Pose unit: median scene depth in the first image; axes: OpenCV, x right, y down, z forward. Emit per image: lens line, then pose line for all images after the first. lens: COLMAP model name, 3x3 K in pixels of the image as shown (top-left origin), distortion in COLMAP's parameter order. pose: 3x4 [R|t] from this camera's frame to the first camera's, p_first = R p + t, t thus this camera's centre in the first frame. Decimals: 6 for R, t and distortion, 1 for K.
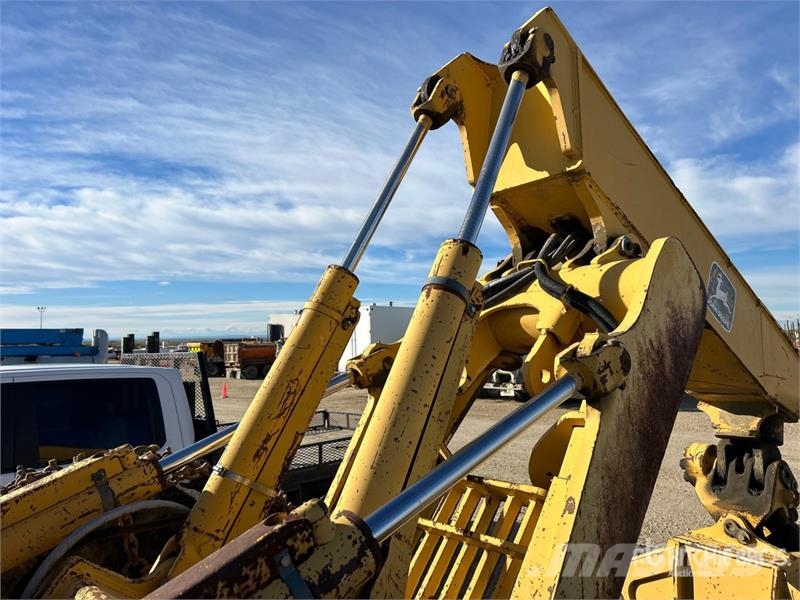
lens RADIAL K [[608.5, 0, 396.0], [0, 608.5, 288.1], [0, 0, 1]] dist [0.046049, -0.060195]
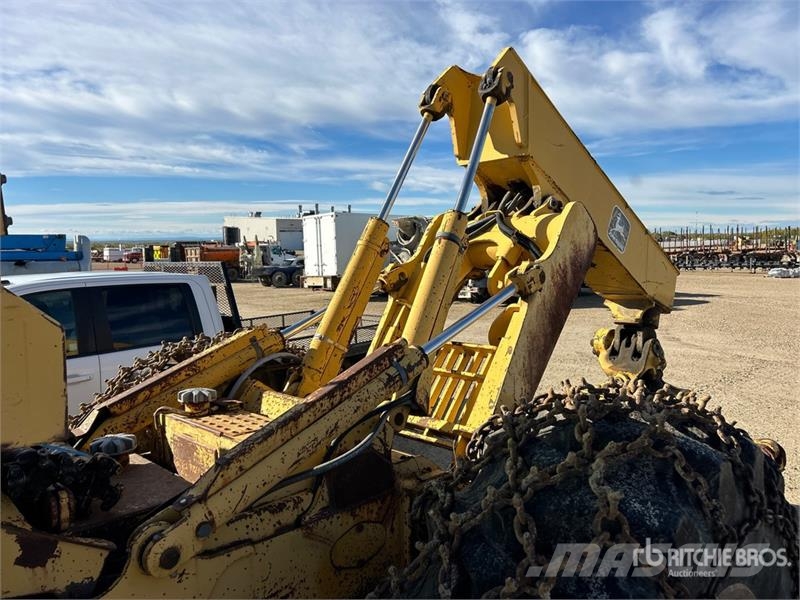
lens RADIAL K [[610.0, 0, 400.0], [0, 610.0, 300.0], [0, 0, 1]] dist [0.041653, -0.068506]
pose [[0.997160, -0.003299, 0.075235, -0.136750], [-0.010064, 0.984243, 0.176534, -0.093265], [-0.074632, -0.176790, 0.981415, -0.557806]]
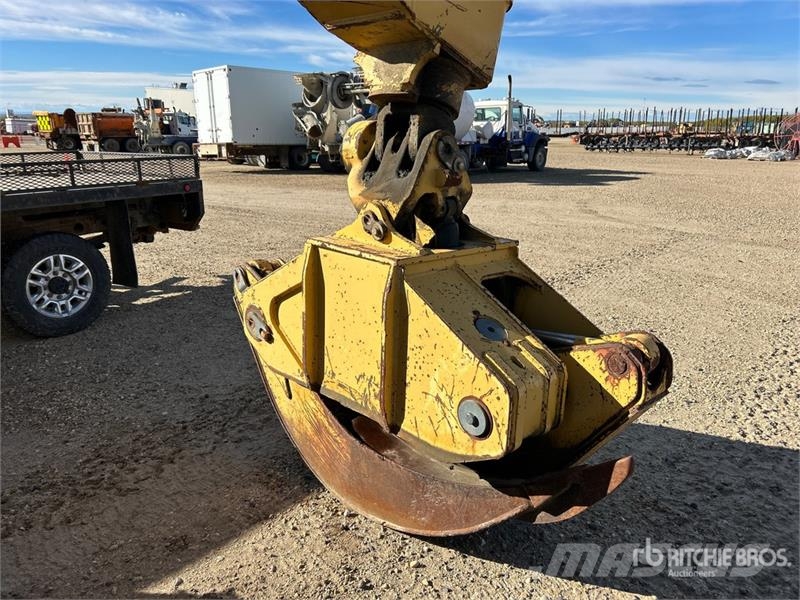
lens RADIAL K [[614.4, 0, 363.5], [0, 614.4, 270.4], [0, 0, 1]] dist [0.077411, -0.200374]
pose [[0.993391, -0.007136, 0.114555, 0.652434], [-0.029048, 0.949942, 0.311072, 0.311476], [-0.111041, -0.312344, 0.943457, 0.408864]]
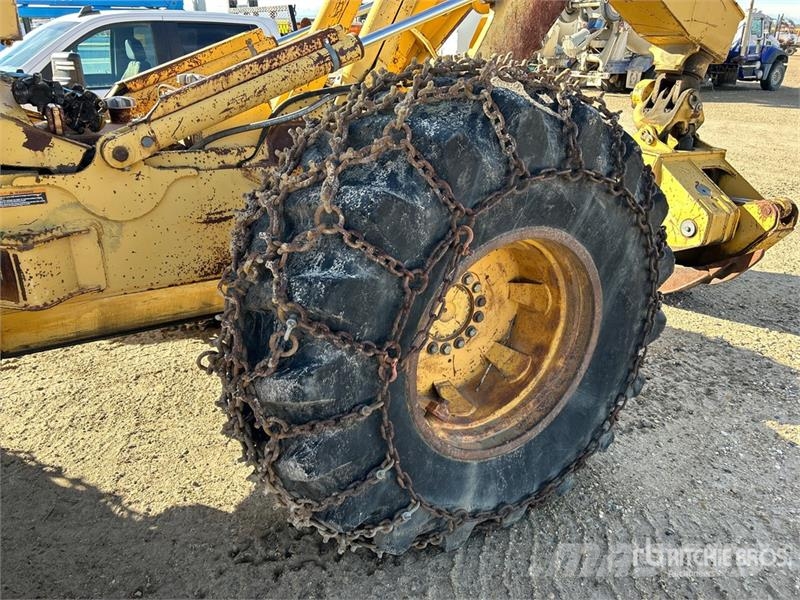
lens RADIAL K [[604.7, 0, 376.2], [0, 604.7, 293.8], [0, 0, 1]] dist [0.038791, -0.048295]
pose [[0.984852, 0.092162, -0.146876, 0.230091], [-0.010015, 0.875872, 0.482439, 0.038875], [0.173107, -0.473660, 0.863527, -0.796266]]
